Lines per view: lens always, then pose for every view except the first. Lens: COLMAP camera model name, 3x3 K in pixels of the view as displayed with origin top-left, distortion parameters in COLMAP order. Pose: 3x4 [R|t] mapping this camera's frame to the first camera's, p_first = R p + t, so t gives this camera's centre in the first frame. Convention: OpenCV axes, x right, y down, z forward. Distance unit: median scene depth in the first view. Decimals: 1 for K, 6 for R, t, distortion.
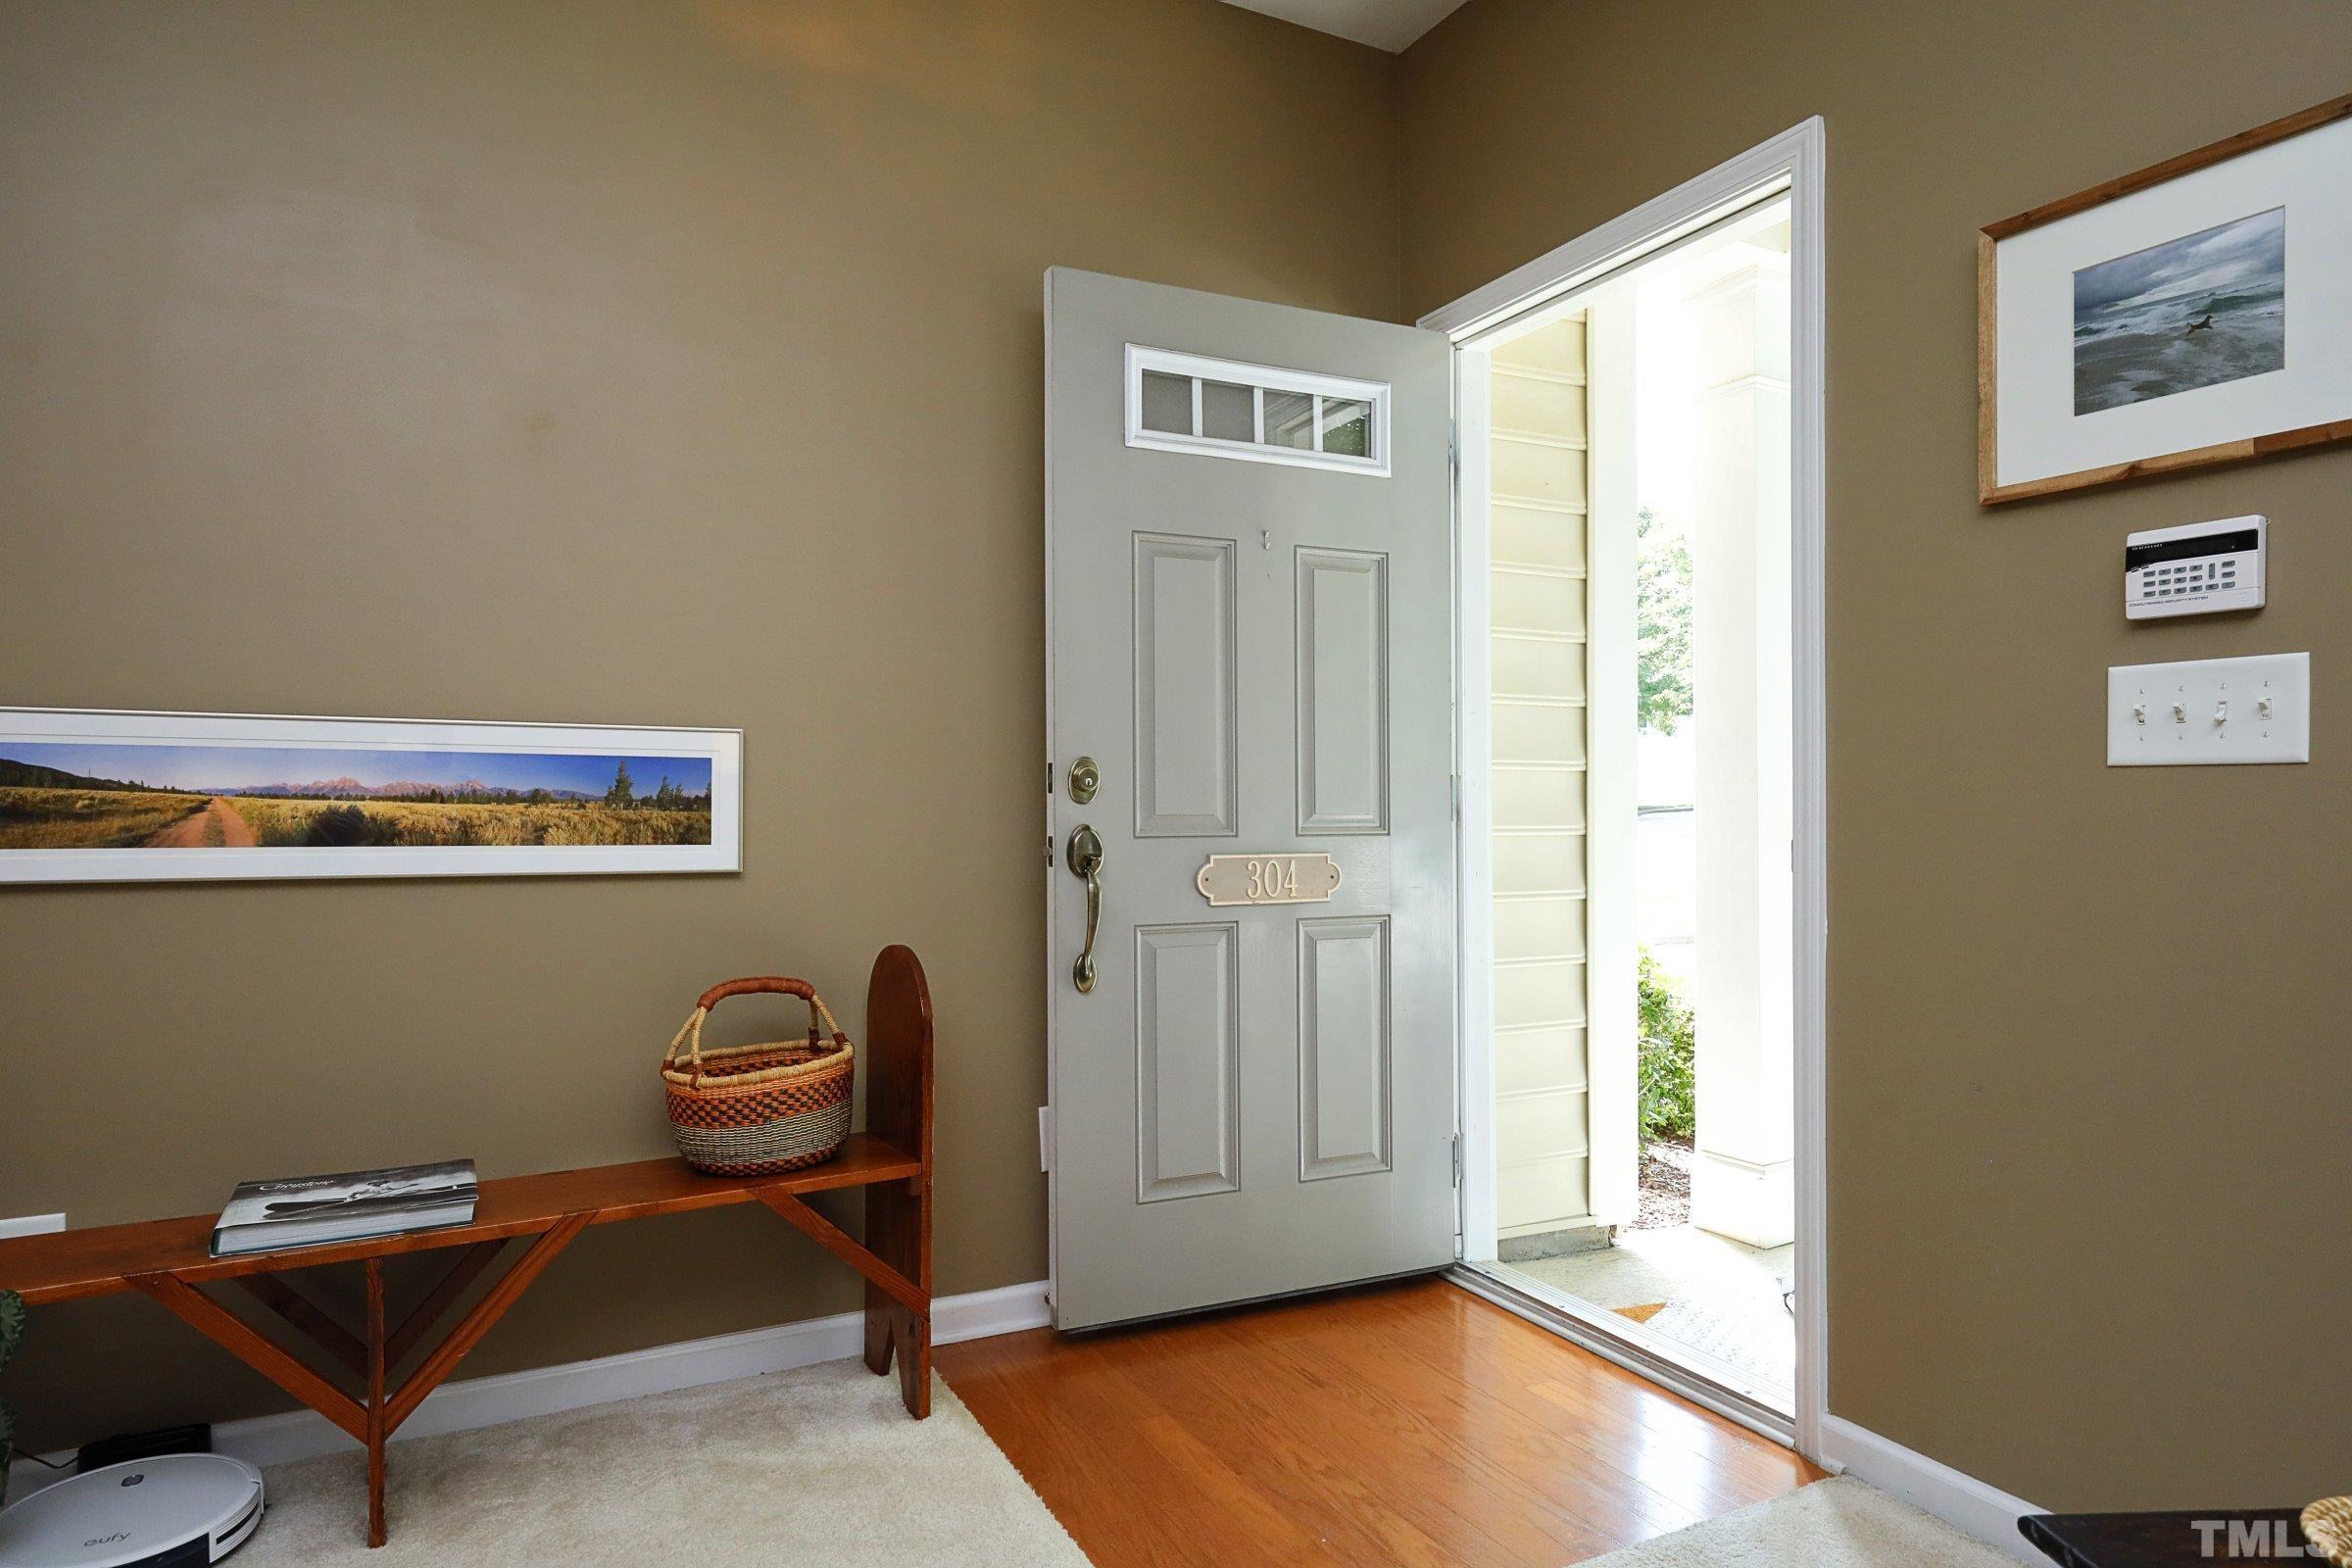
lens RADIAL K [[1457.4, 0, 1173.4], [0, 1457.4, 792.7], [0, 0, 1]] dist [0.002507, 0.000462]
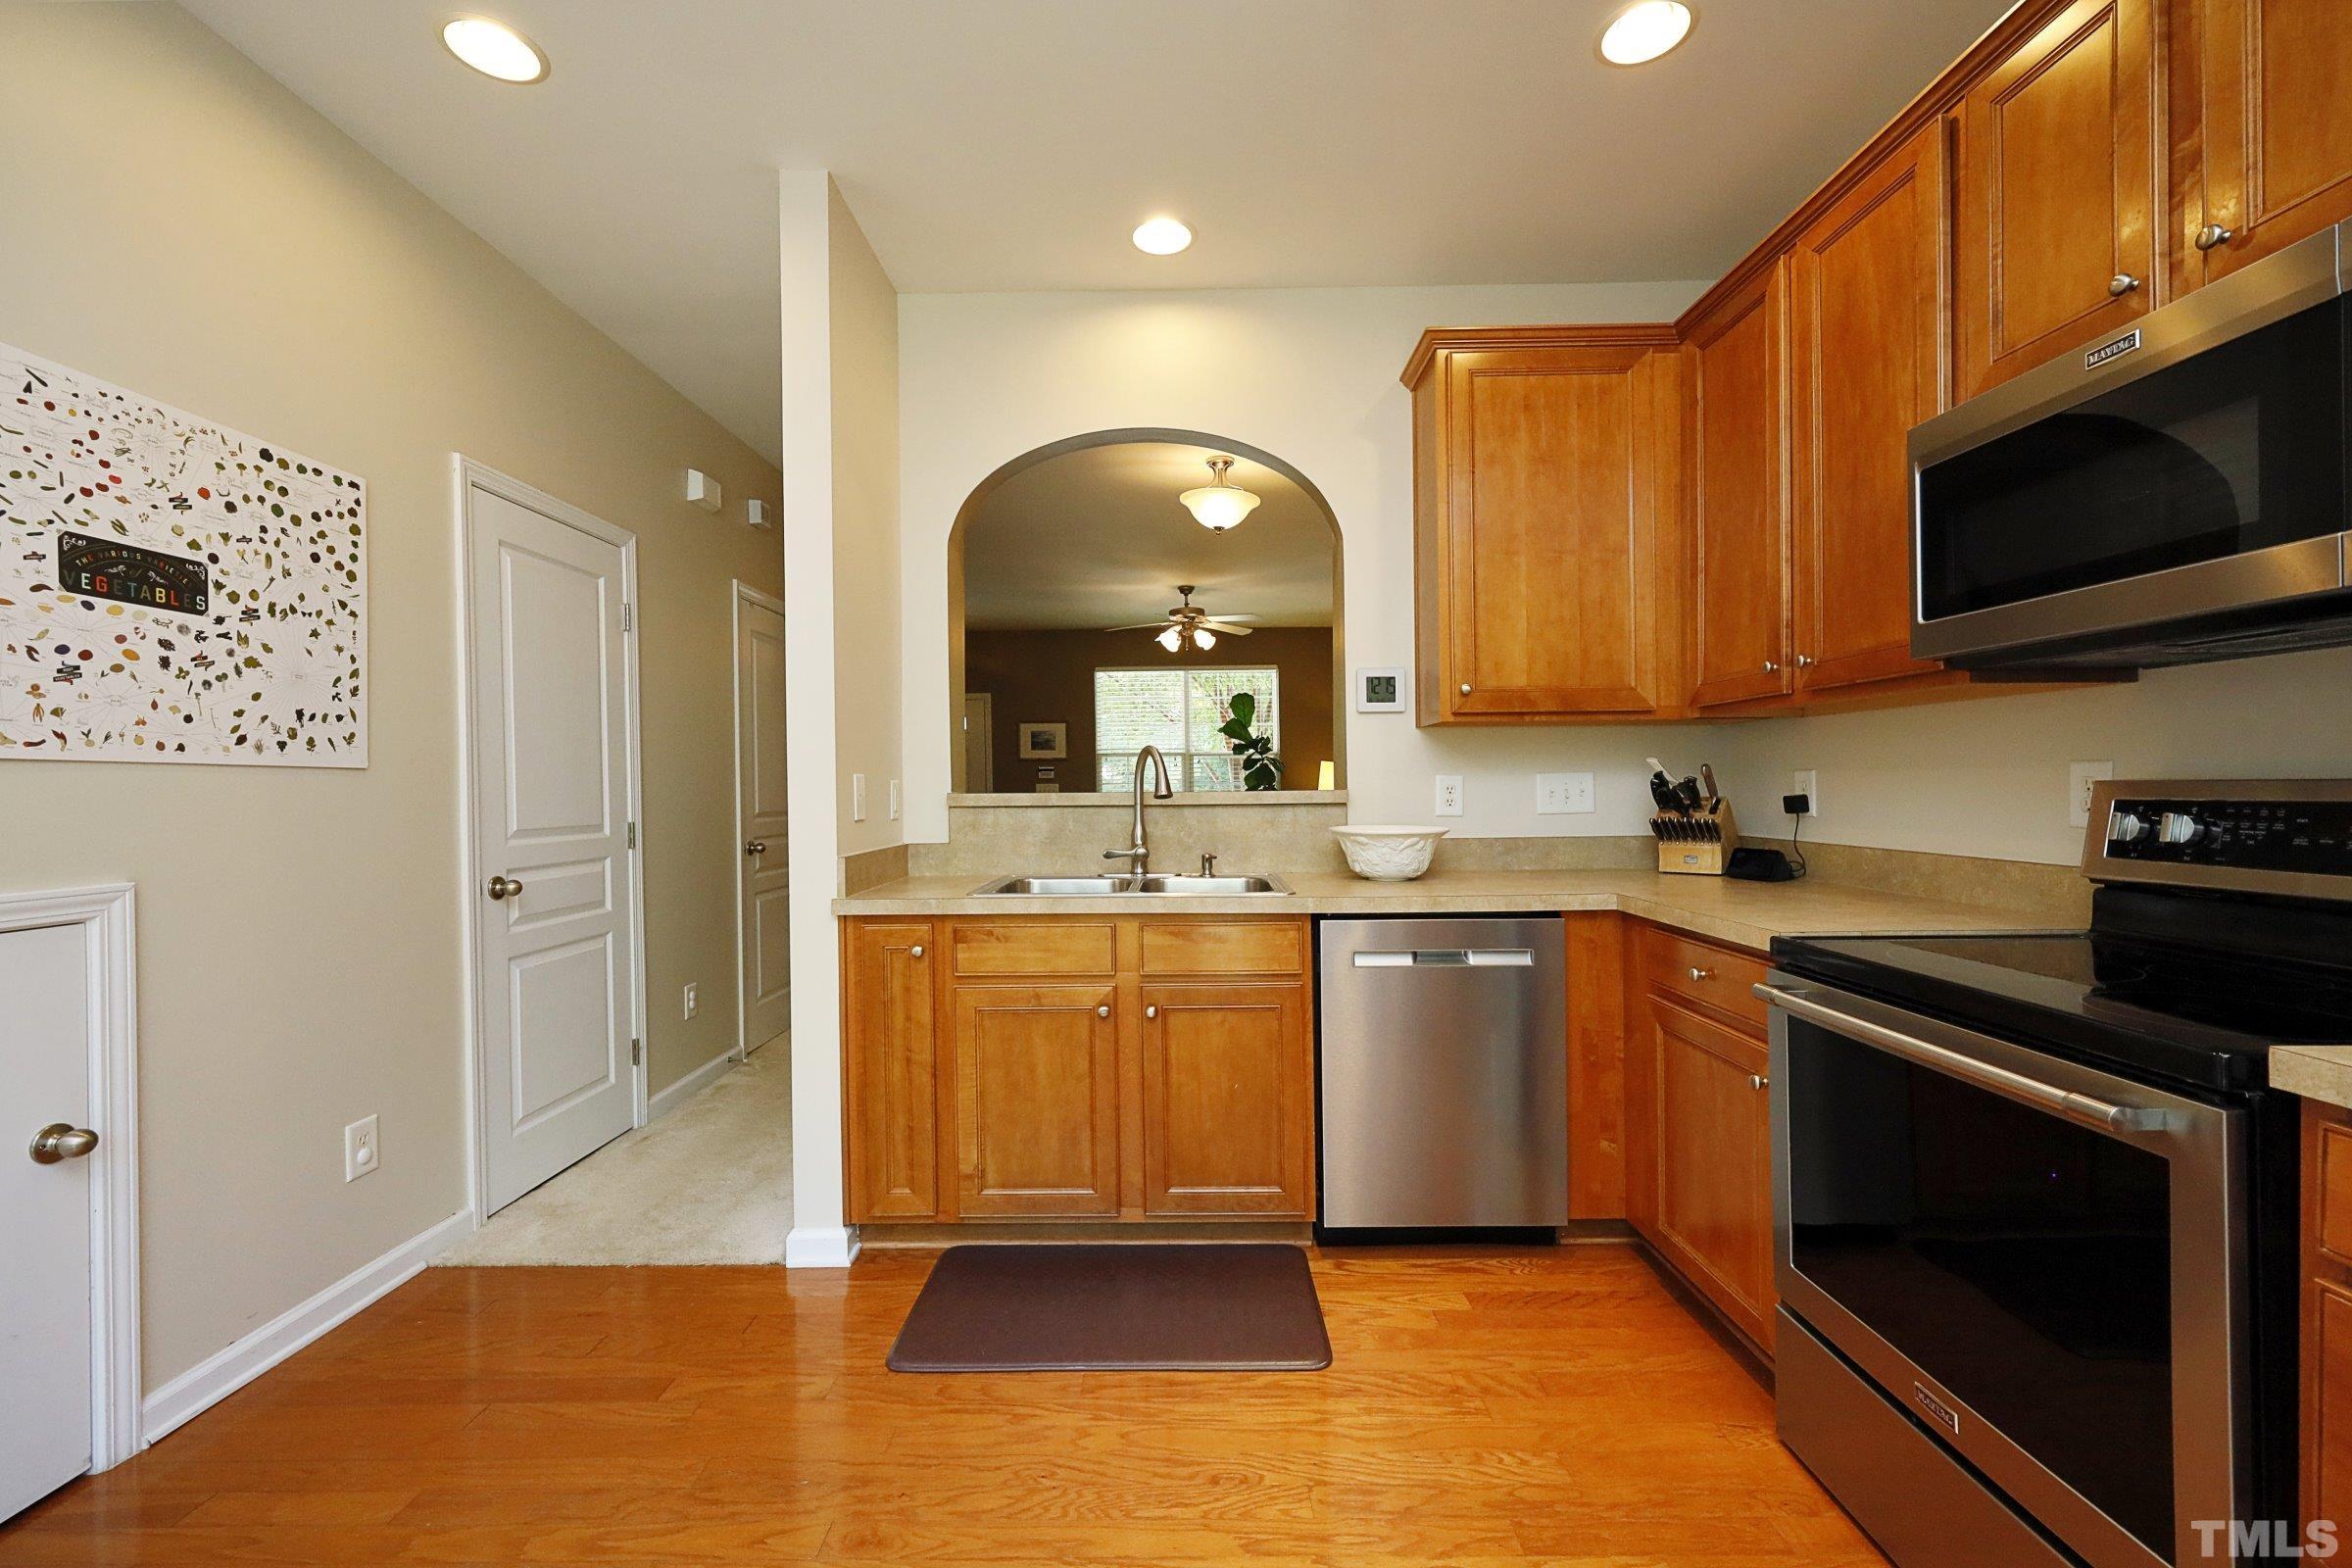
lens RADIAL K [[953.2, 0, 1173.7], [0, 953.2, 774.2], [0, 0, 1]] dist [0.000306, 0.000038]
pose [[0.442387, 0.004120, 0.896815, -2.638467], [0.005638, 0.999957, -0.007375, -0.076319], [-0.896806, 0.008319, 0.442345, -1.382688]]
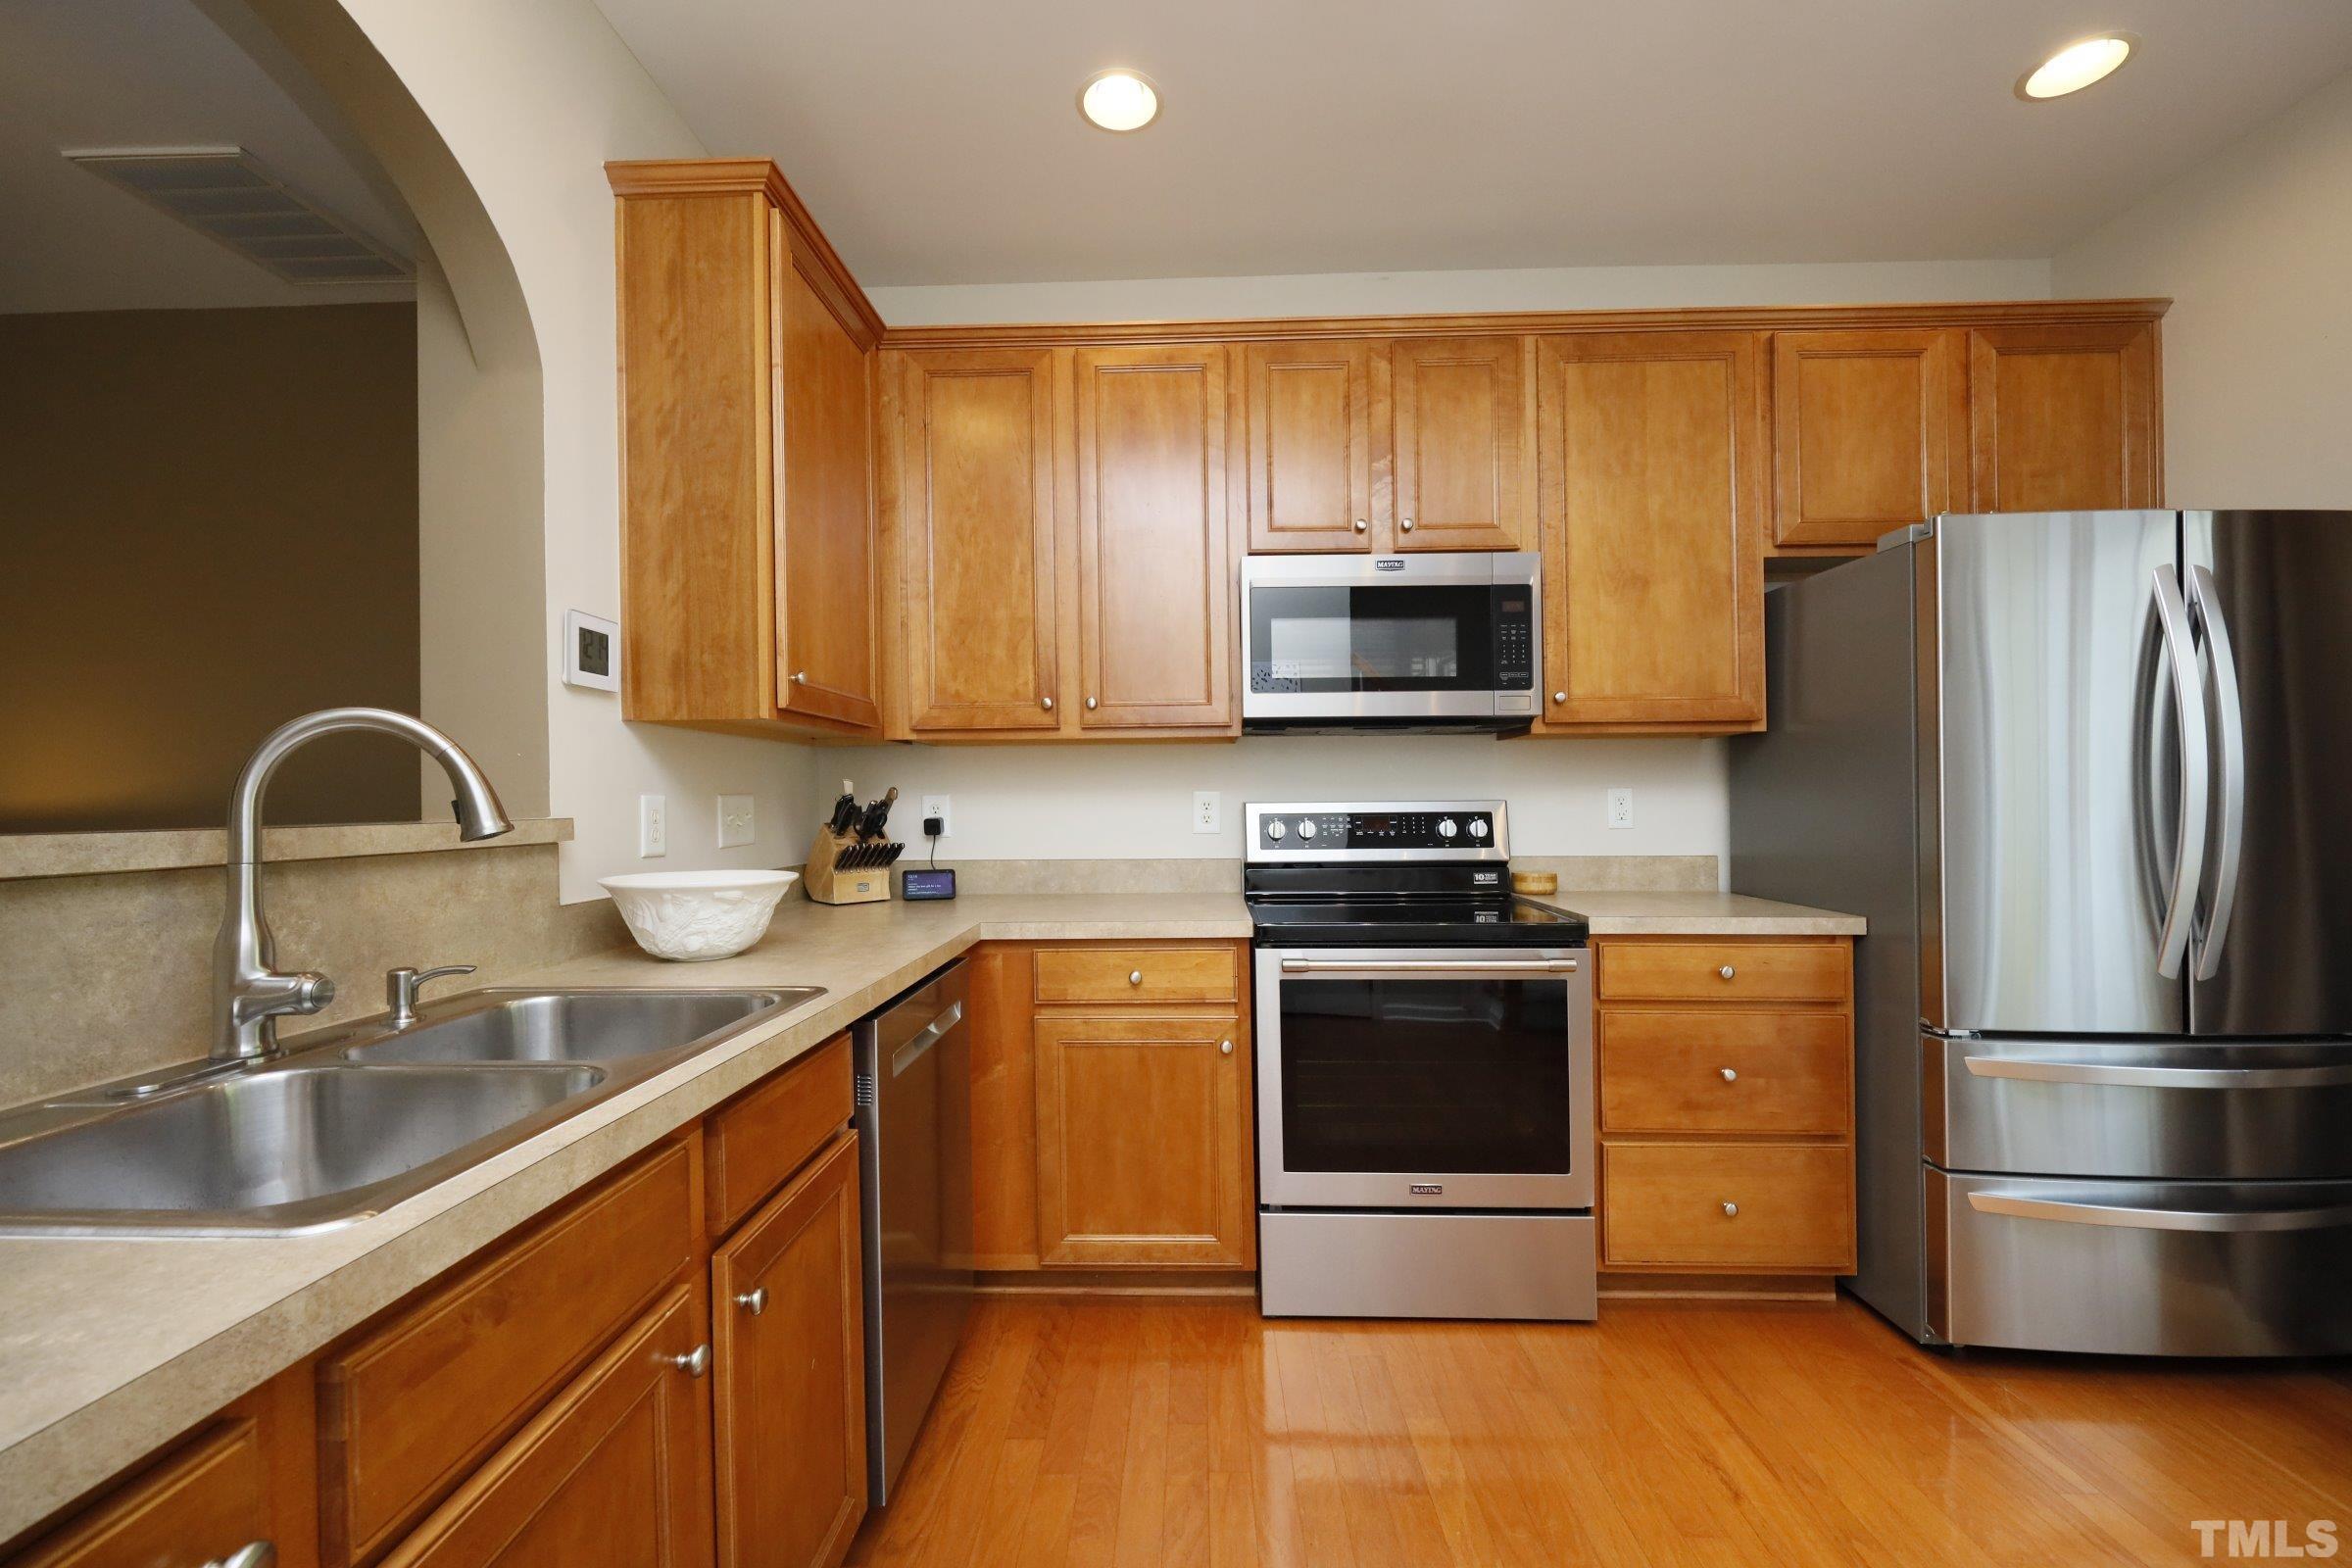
lens RADIAL K [[961.0, 0, 1176.0], [0, 961.0, 784.0], [0, 0, 1]] dist [-0.000666, -0.000008]
pose [[-0.881584, 0.017280, 0.471711, -2.174145], [0.007907, 0.999730, -0.021845, -0.070843], [-0.471961, -0.015529, -0.881483, -0.645441]]
